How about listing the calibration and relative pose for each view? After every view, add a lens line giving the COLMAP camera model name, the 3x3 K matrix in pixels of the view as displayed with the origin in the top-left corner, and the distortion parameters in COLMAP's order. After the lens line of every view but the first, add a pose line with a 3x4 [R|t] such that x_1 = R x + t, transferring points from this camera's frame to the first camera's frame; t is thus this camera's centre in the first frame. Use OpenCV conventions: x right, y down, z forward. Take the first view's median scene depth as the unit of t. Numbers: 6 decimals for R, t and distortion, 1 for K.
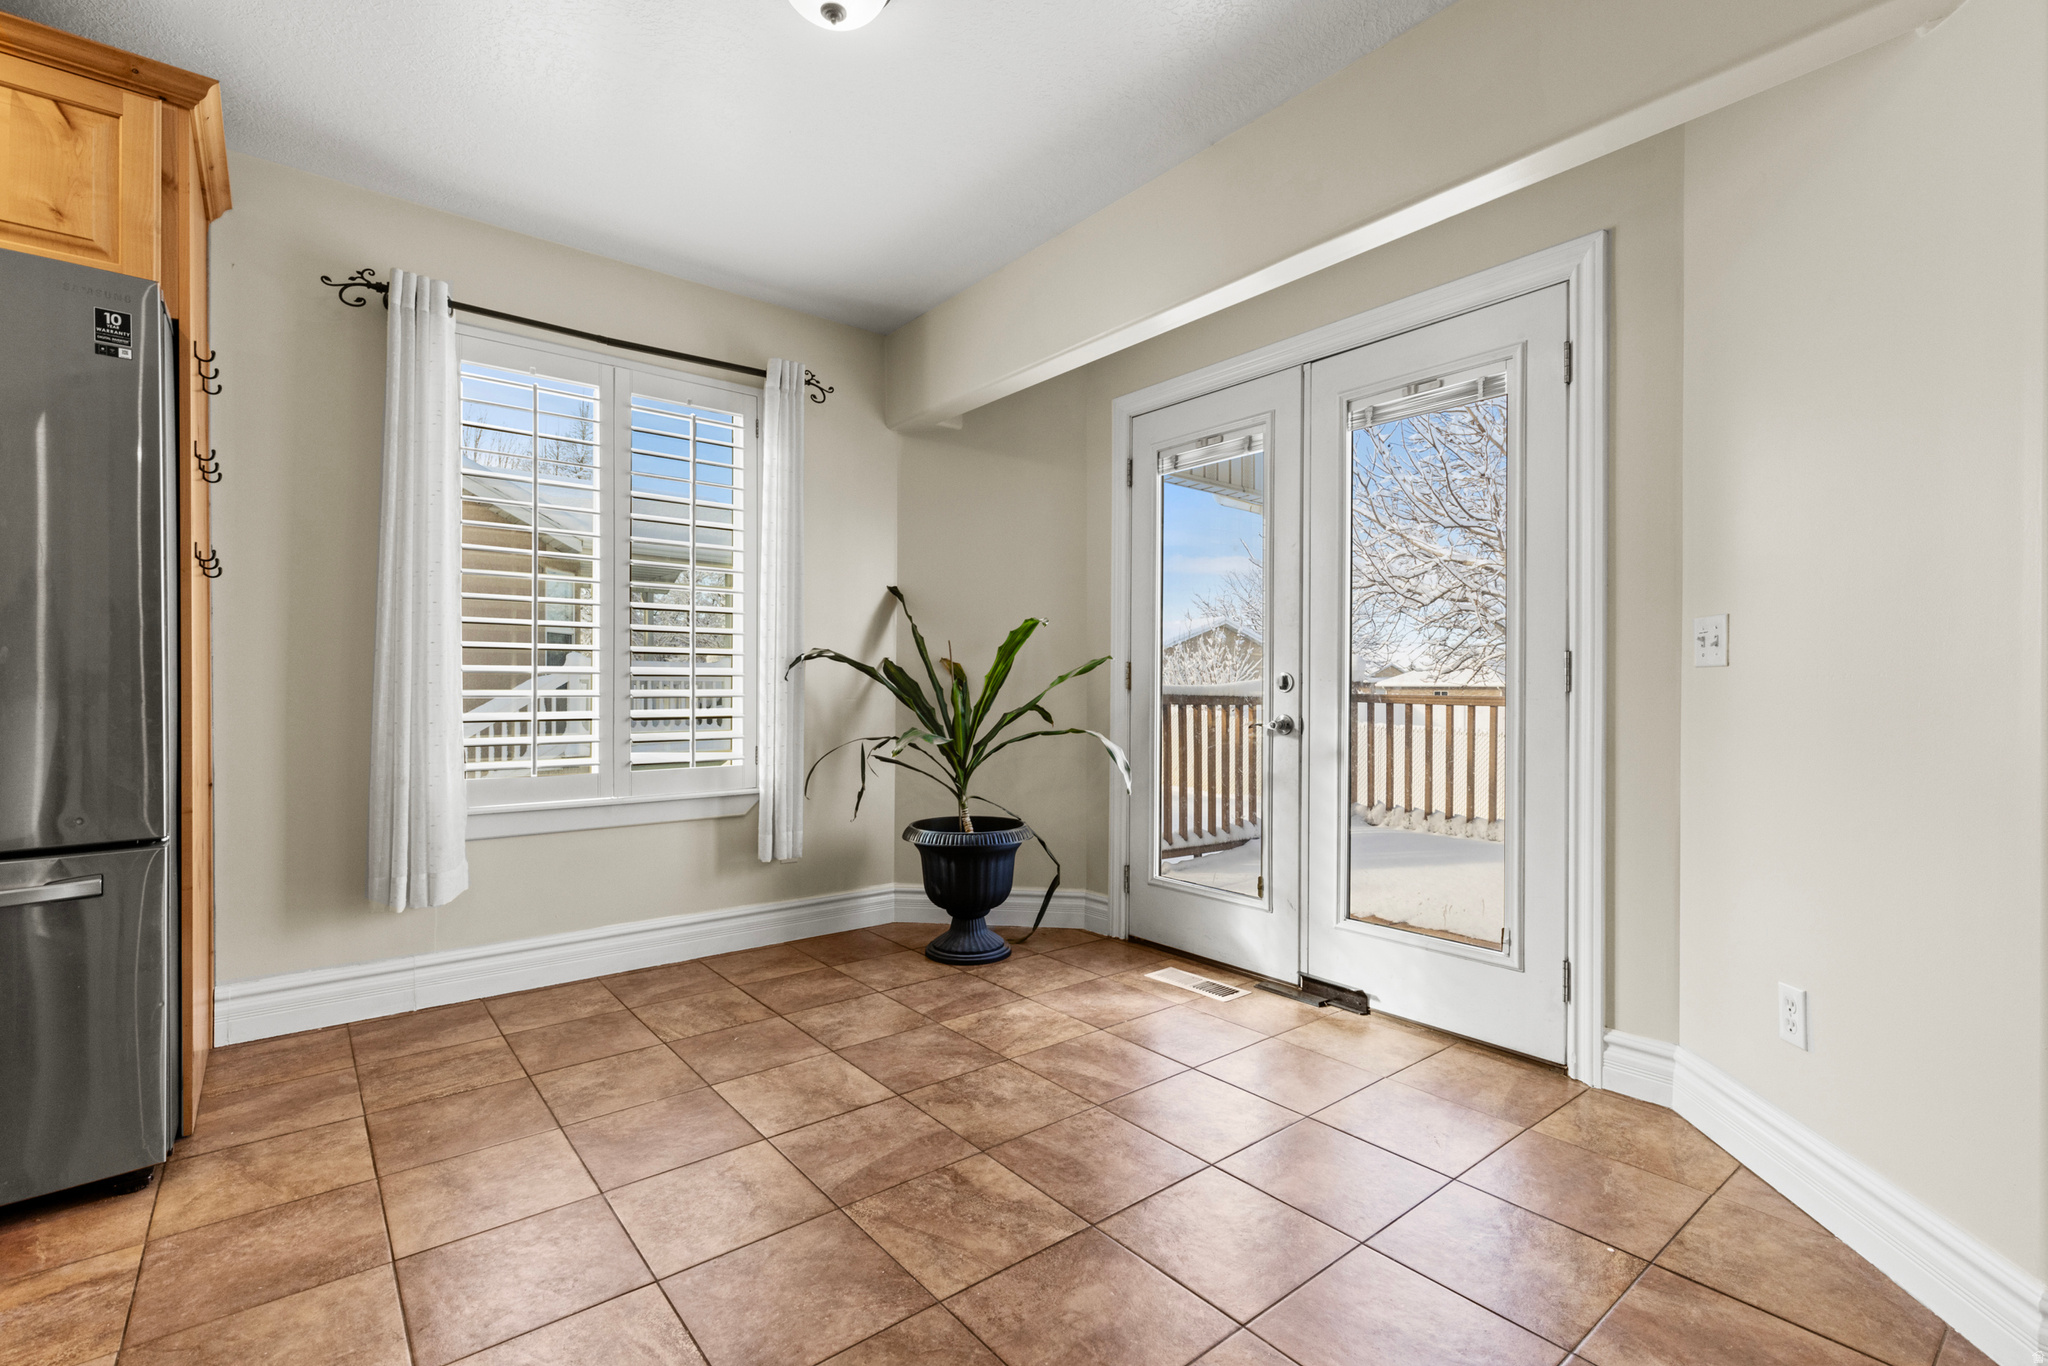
lens RADIAL K [[918.9, 0, 1032.5], [0, 918.9, 684.8], [0, 0, 1]] dist [0.001301, 0.000373]
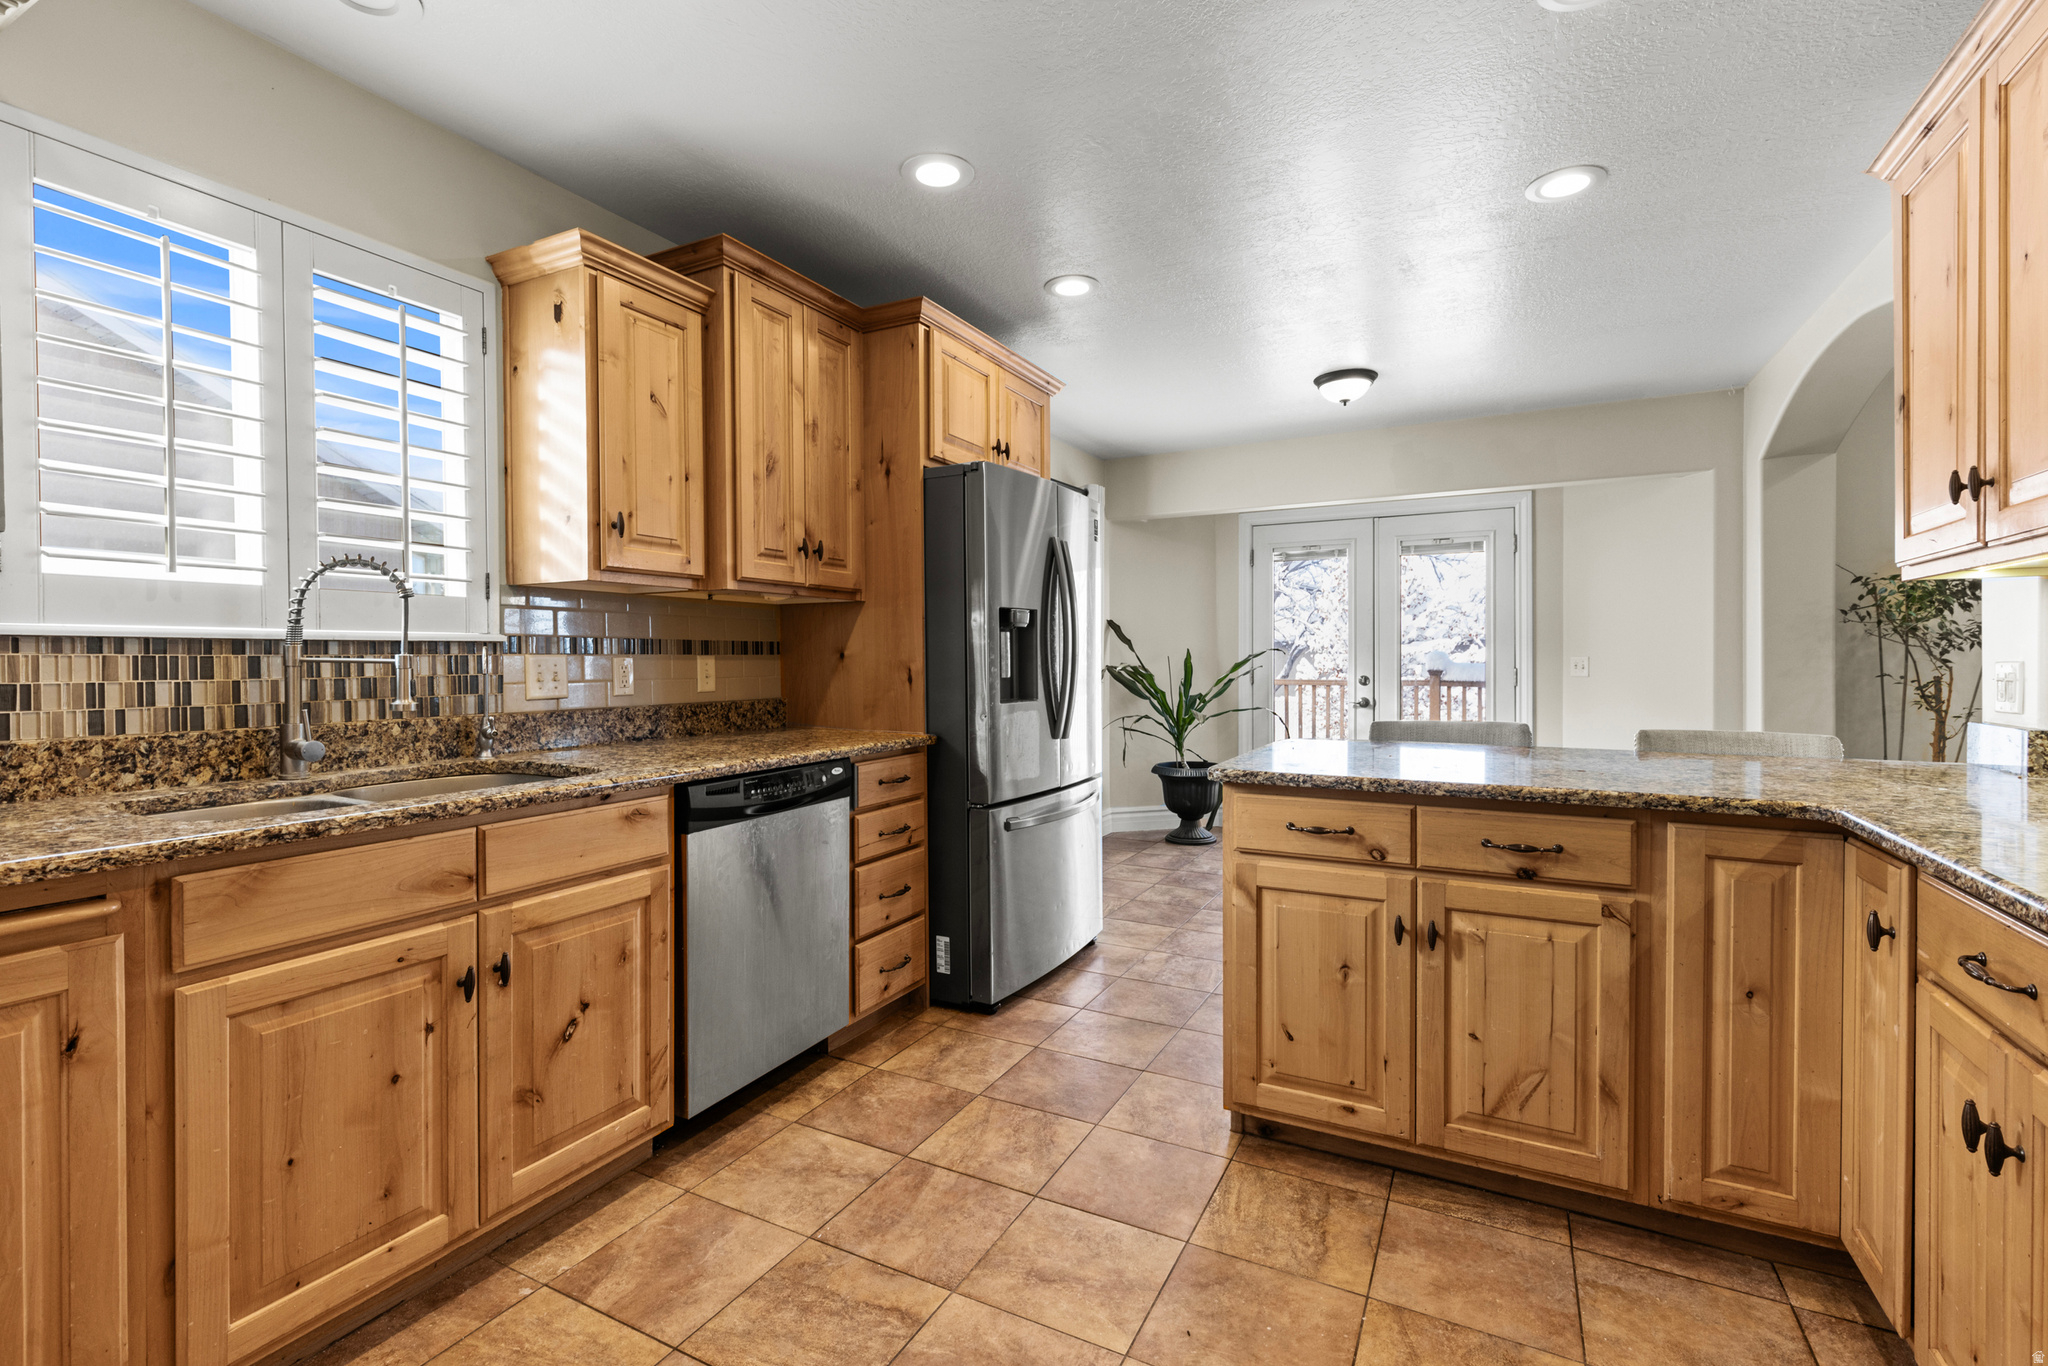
lens RADIAL K [[924.4, 0, 996.8], [0, 924.4, 666.4], [0, 0, 1]] dist [-0.000018, 0.000043]
pose [[0.924585, -0.008805, 0.380875, -1.262132], [0.005599, 0.999939, 0.009523, -0.059065], [-0.380935, -0.006672, 0.924578, -0.532565]]
